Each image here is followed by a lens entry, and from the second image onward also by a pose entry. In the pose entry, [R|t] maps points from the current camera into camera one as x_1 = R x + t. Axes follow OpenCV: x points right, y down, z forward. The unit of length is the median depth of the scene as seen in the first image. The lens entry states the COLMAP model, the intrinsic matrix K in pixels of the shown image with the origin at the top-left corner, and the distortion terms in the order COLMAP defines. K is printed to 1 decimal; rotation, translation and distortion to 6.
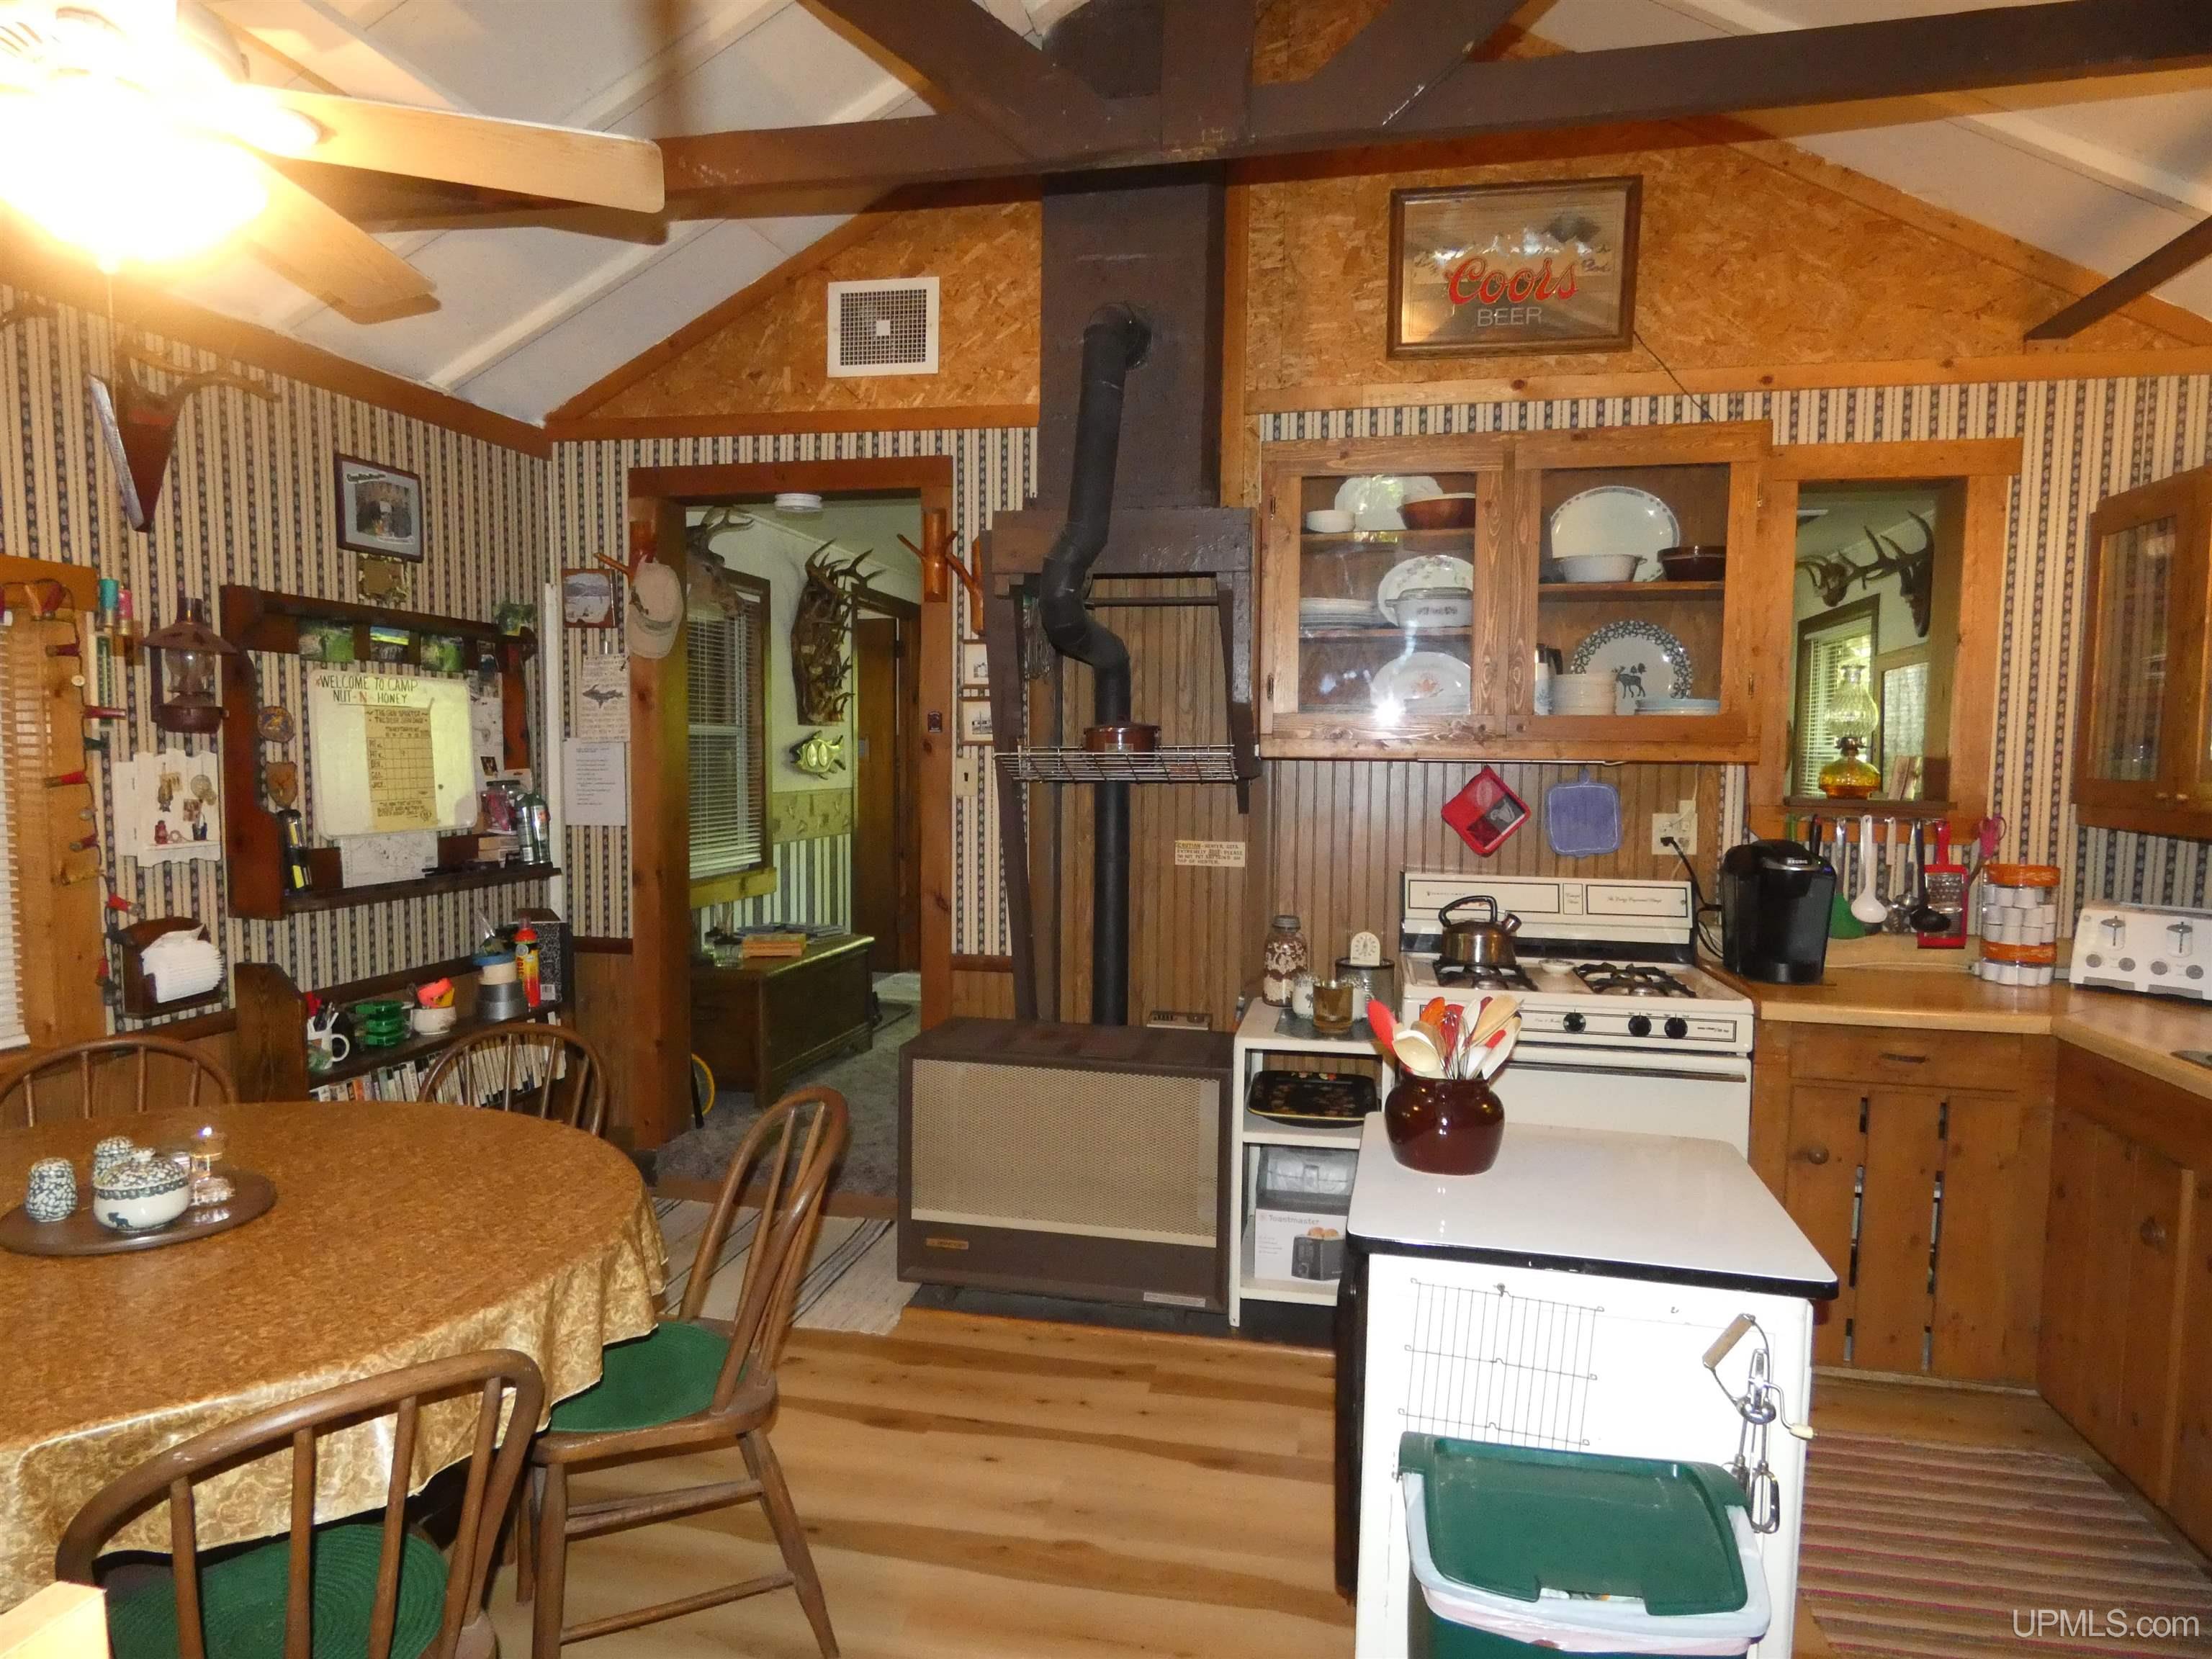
lens RADIAL K [[1329.7, 0, 1106.0], [0, 1329.7, 829.5], [0, 0, 1]] dist [0.004753, -0.000321]
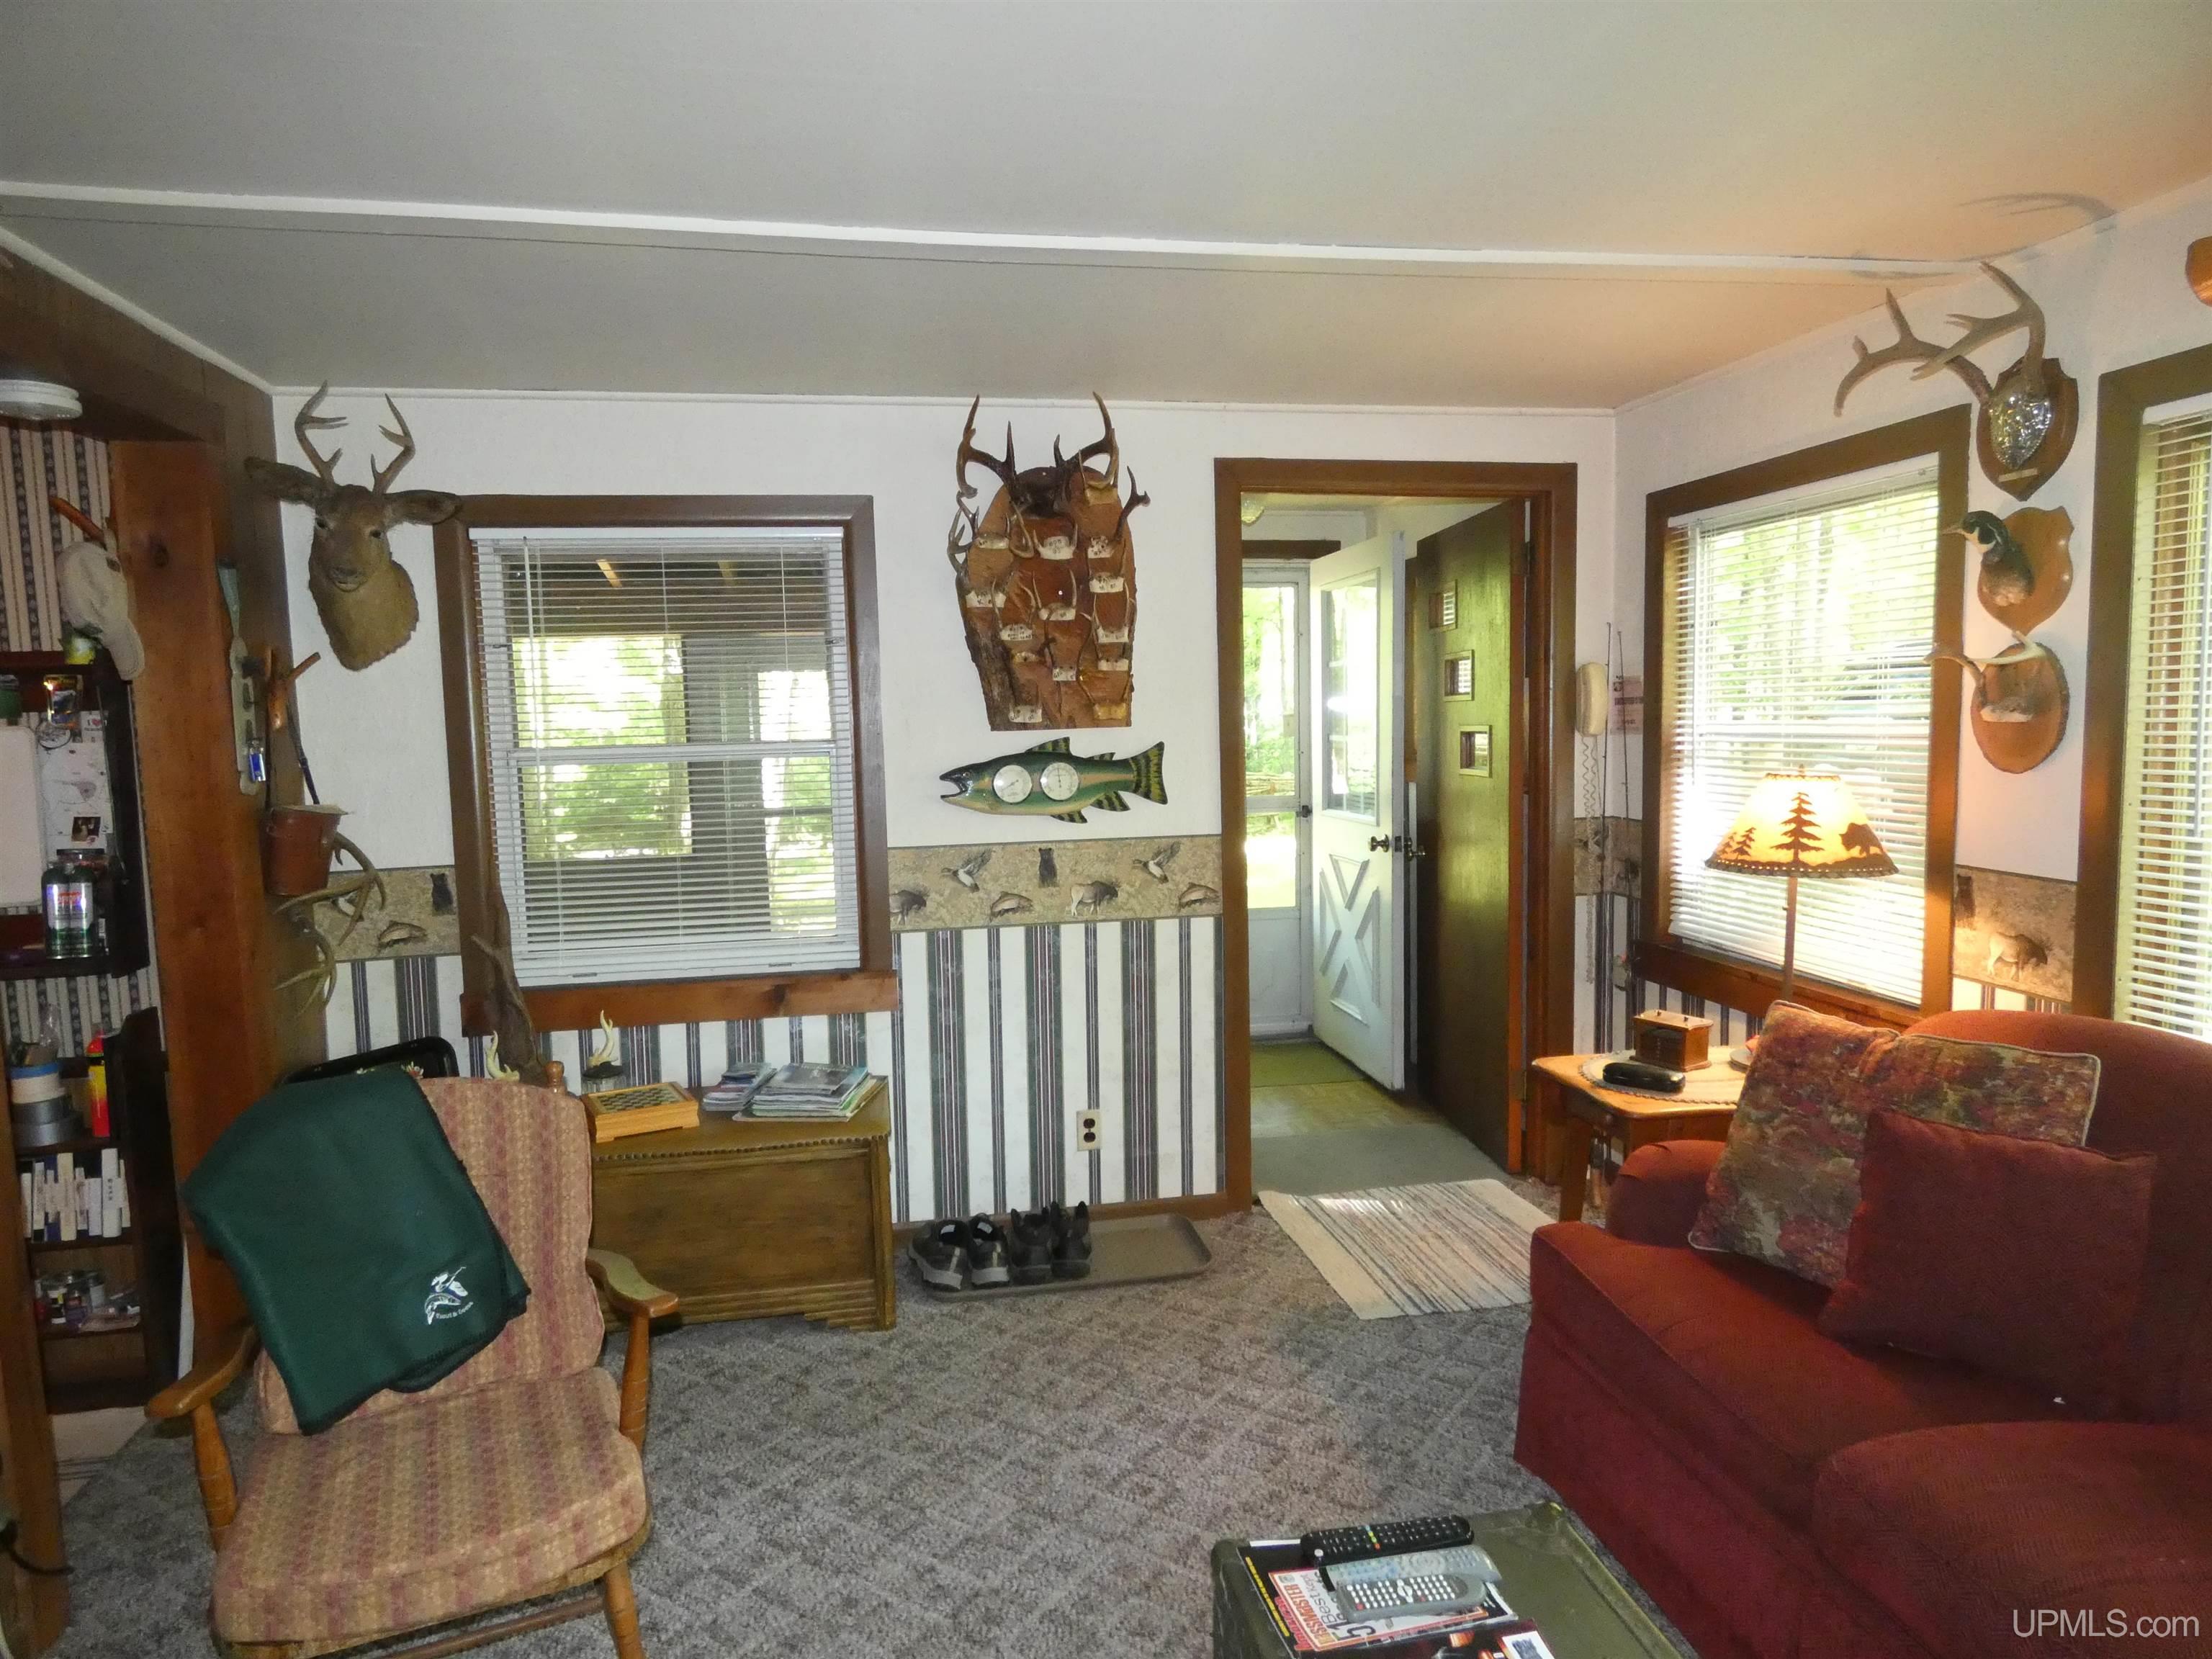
lens RADIAL K [[1320.7, 0, 1106.0], [0, 1320.7, 829.5], [0, 0, 1]] dist [-0.034507, -0.000495]
pose [[0.387629, 0.057422, -0.920025, 0.596771], [-0.023339, 0.998349, 0.052477, -0.123380], [0.921520, 0.001131, 0.388329, 1.524971]]
